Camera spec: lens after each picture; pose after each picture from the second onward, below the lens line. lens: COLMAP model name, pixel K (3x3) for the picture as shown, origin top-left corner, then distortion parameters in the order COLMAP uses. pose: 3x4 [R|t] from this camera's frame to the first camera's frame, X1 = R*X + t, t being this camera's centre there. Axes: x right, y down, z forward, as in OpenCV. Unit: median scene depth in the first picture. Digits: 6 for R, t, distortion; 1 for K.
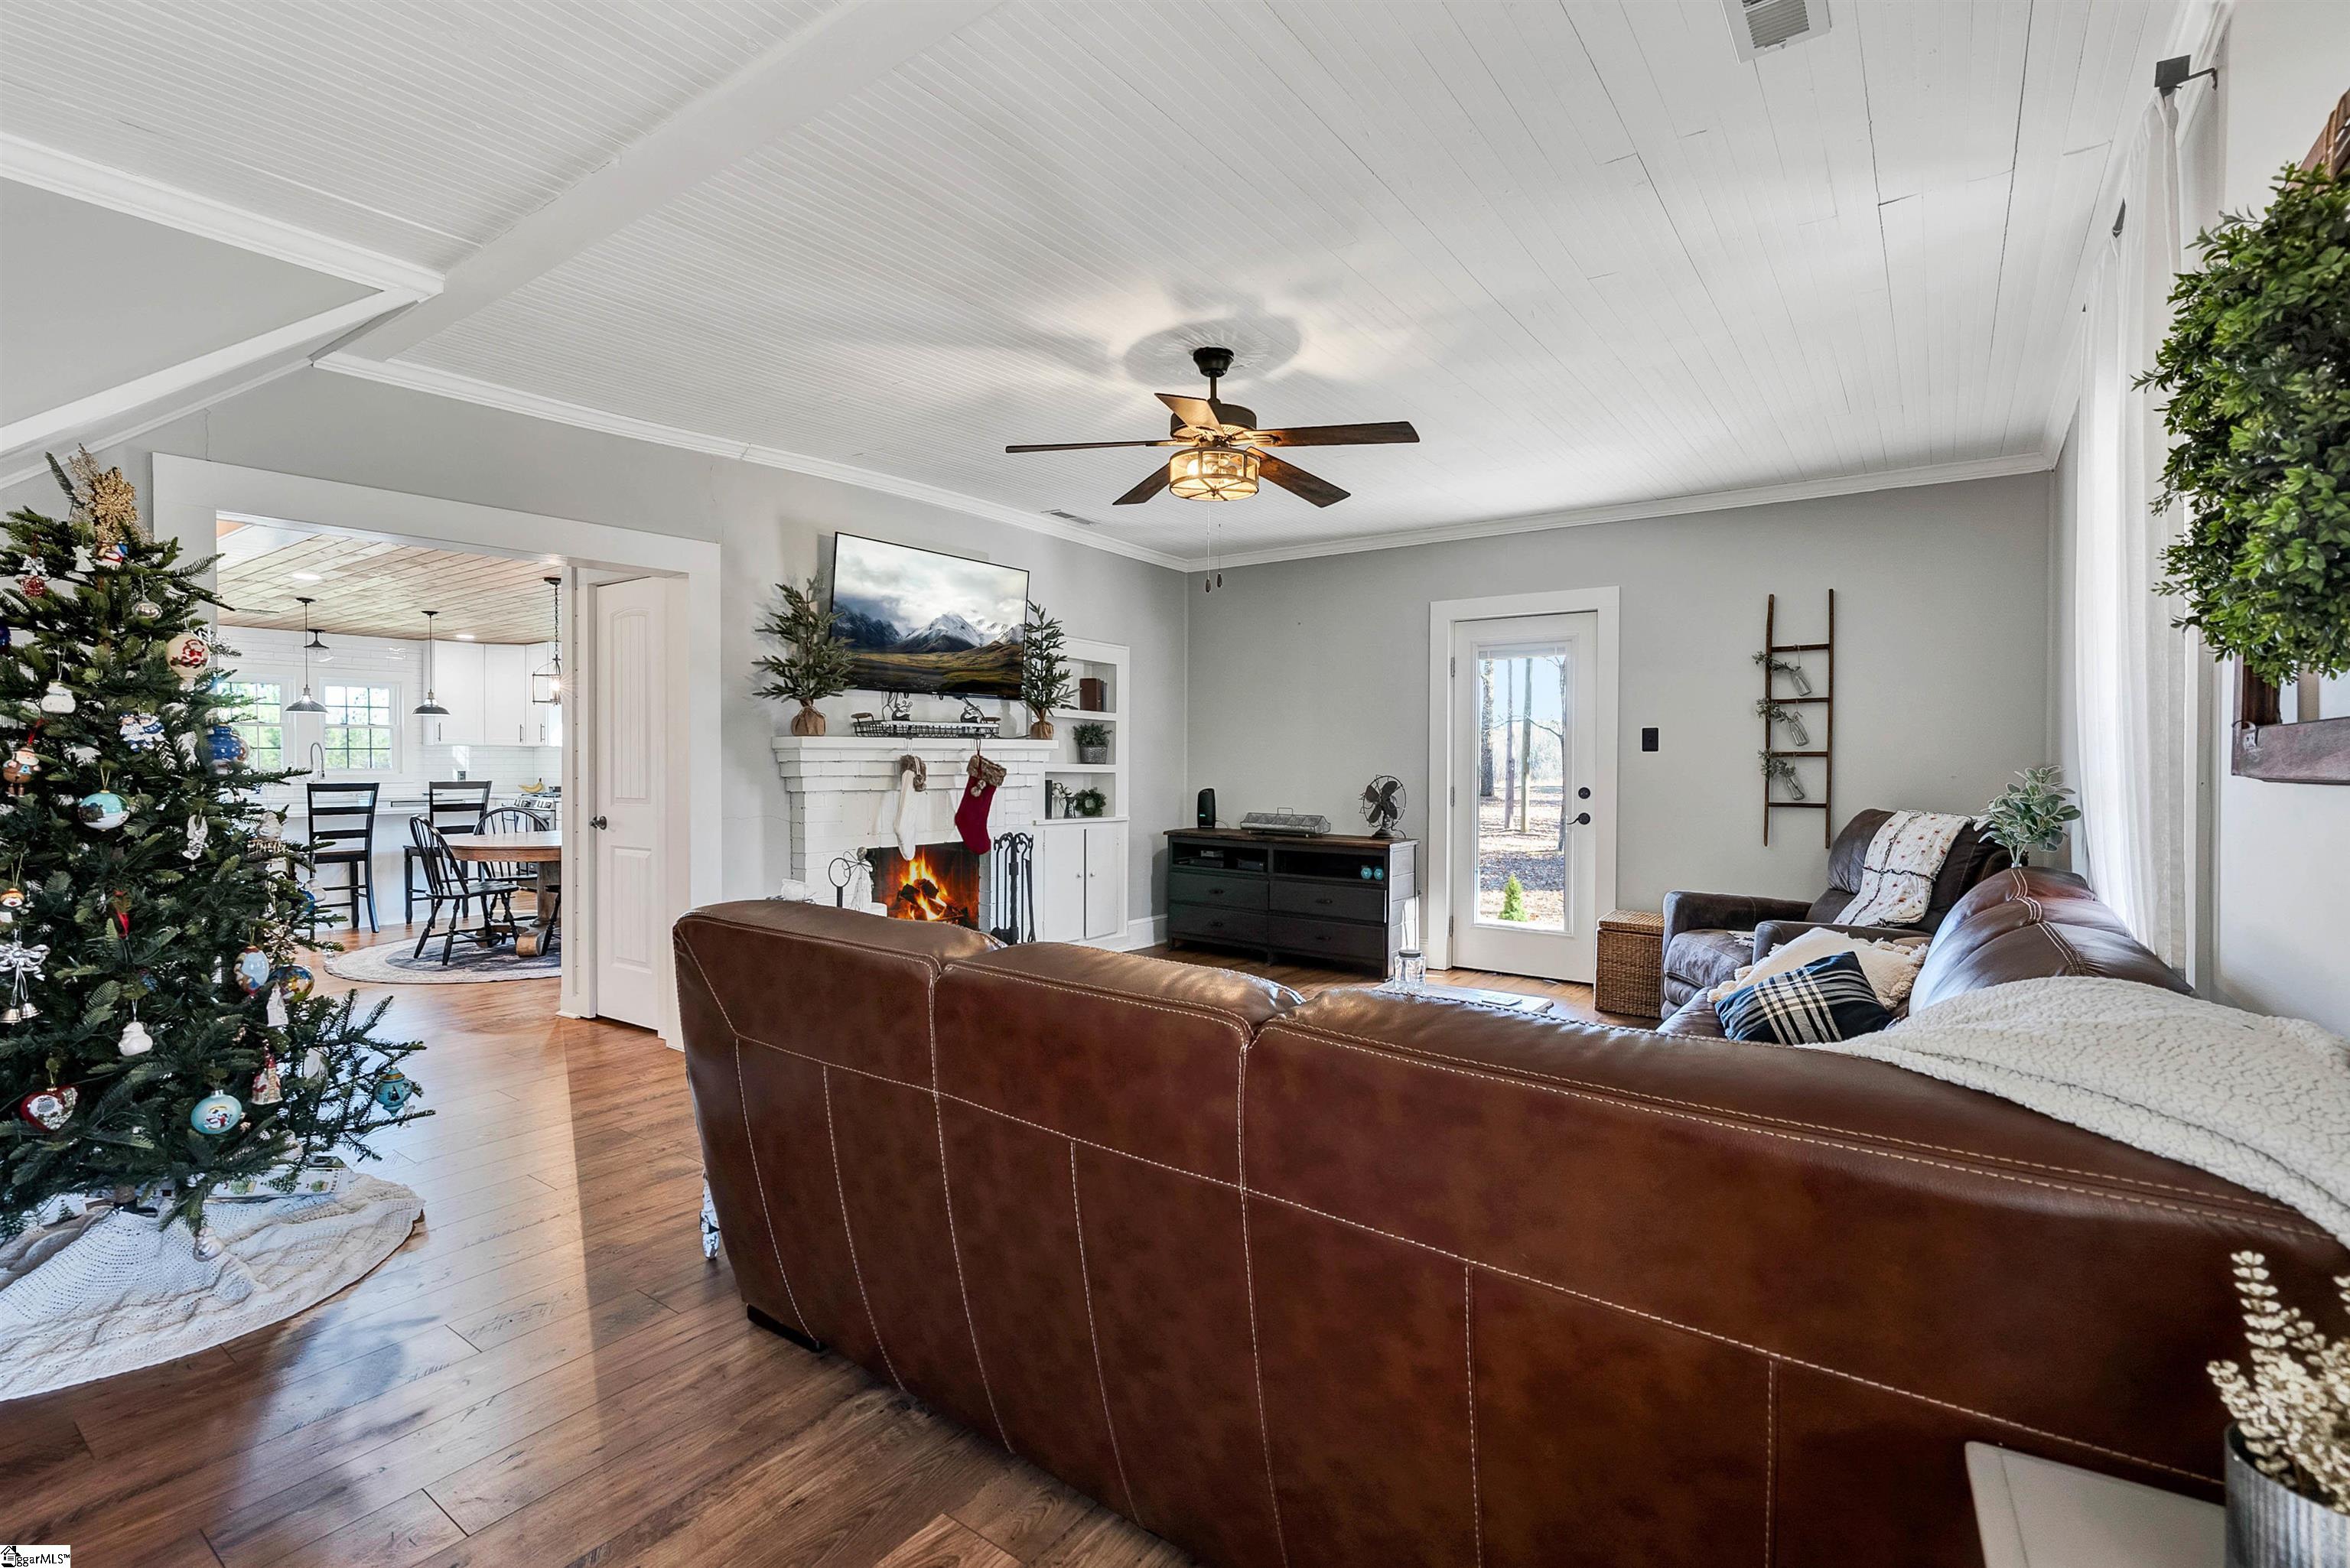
lens RADIAL K [[1056.7, 0, 1168.5], [0, 1056.7, 776.4], [0, 0, 1]] dist [-0.013925, 0.003994]
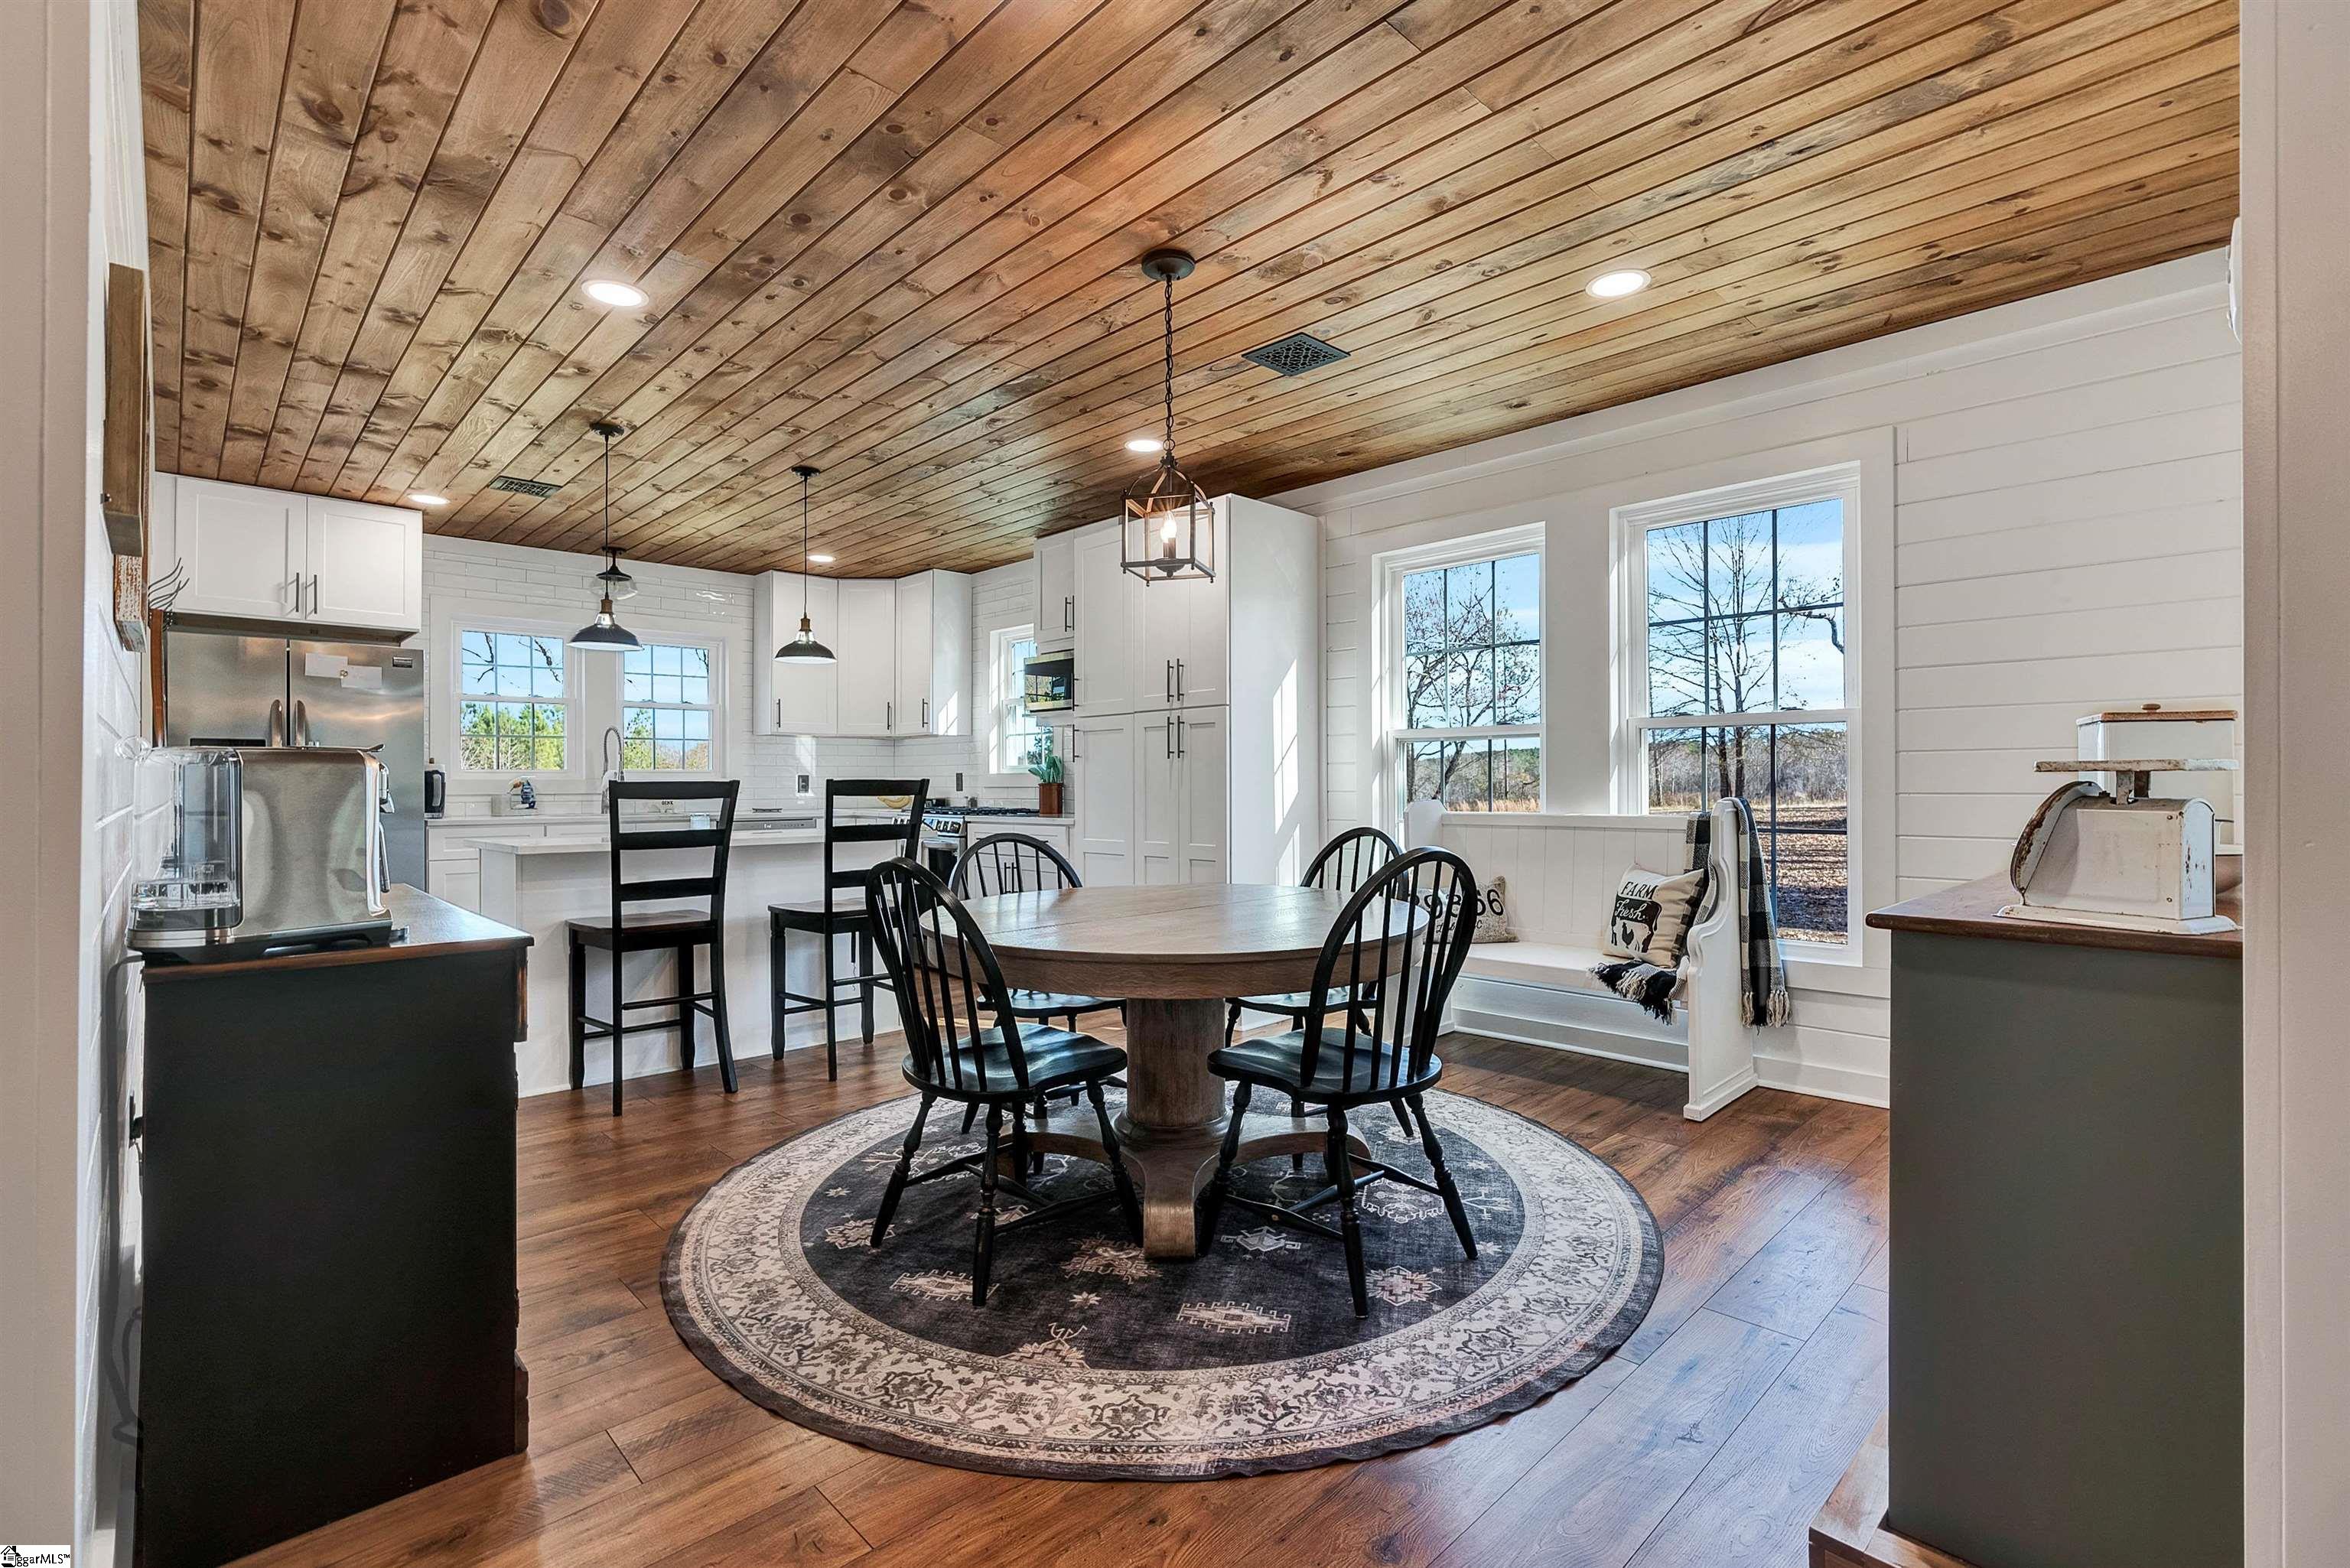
lens RADIAL K [[1056.7, 0, 1160.2], [0, 1056.7, 784.5], [0, 0, 1]] dist [-0.013925, 0.003994]
pose [[0.981770, -0.003564, -0.190038, -0.466146], [0.001123, 0.999916, -0.012950, 0.014099], [0.190068, 0.012501, 0.981691, 0.557716]]
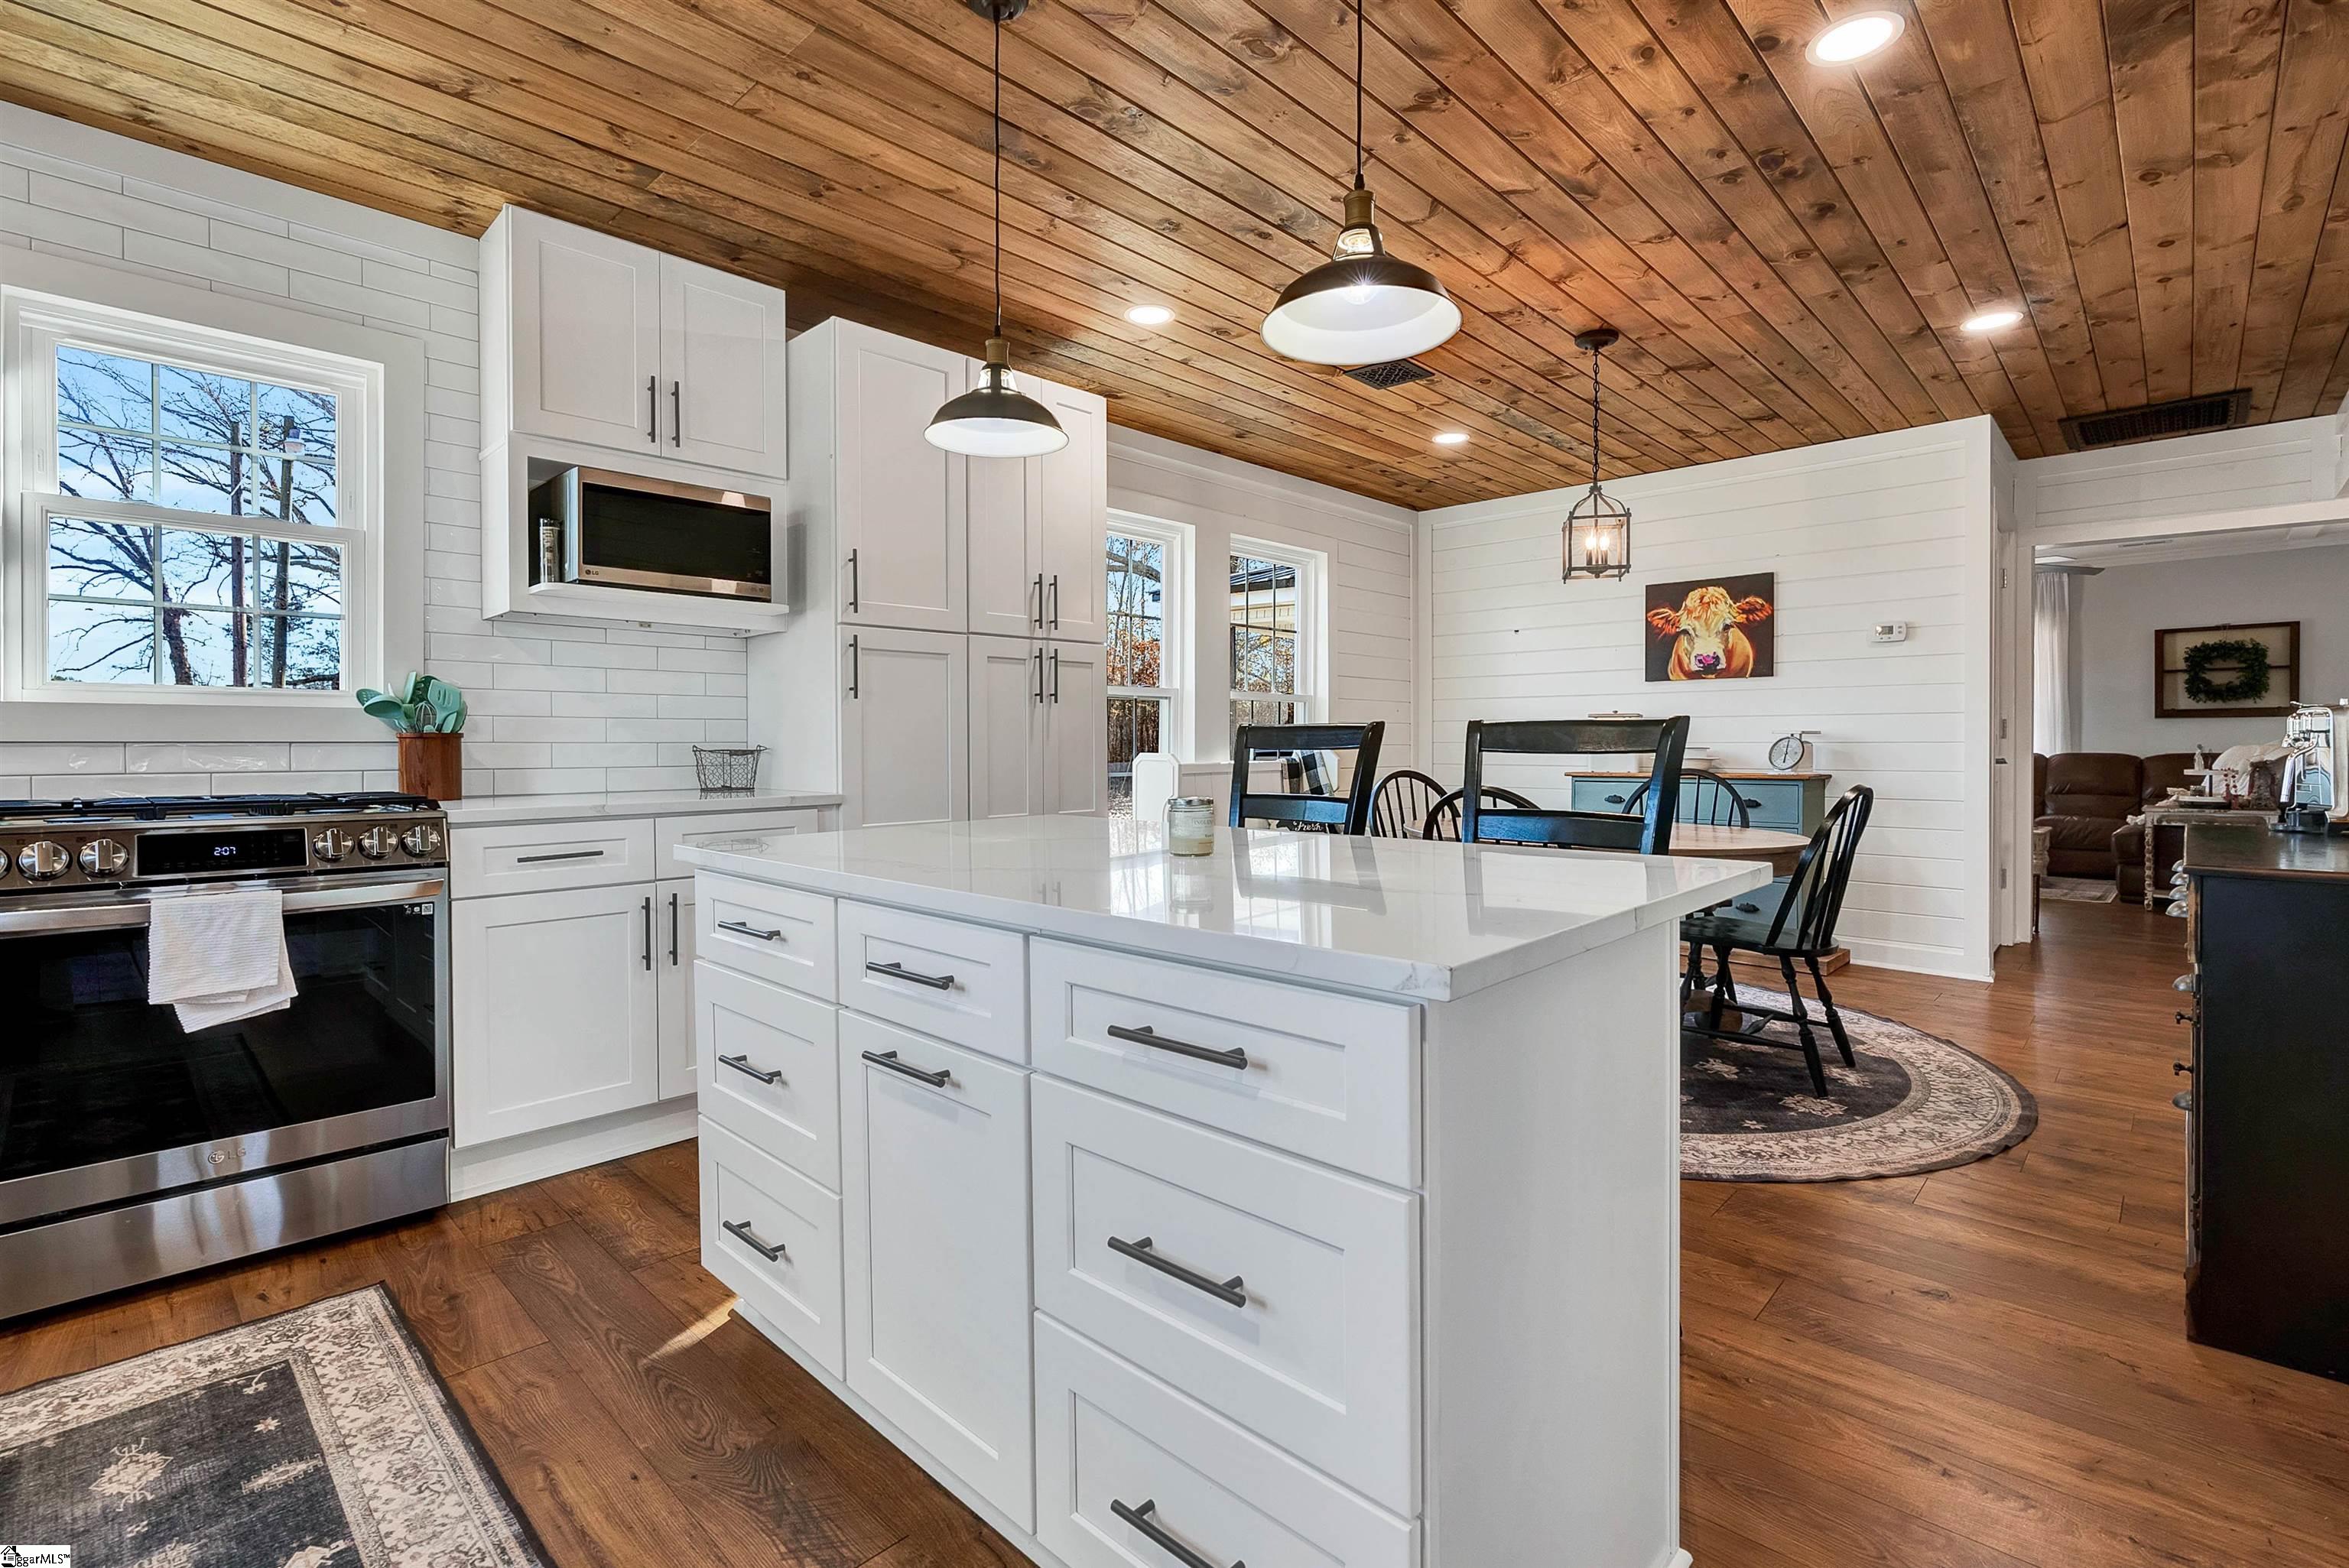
lens RADIAL K [[1056.2, 0, 1188.6], [0, 1056.2, 761.6], [0, 0, 1]] dist [-0.013925, 0.003994]
pose [[0.144062, -0.017307, 0.989417, -1.040128], [0.014875, 0.999772, 0.015322, 0.010959], [-0.989457, 0.012511, 0.144287, 1.035801]]
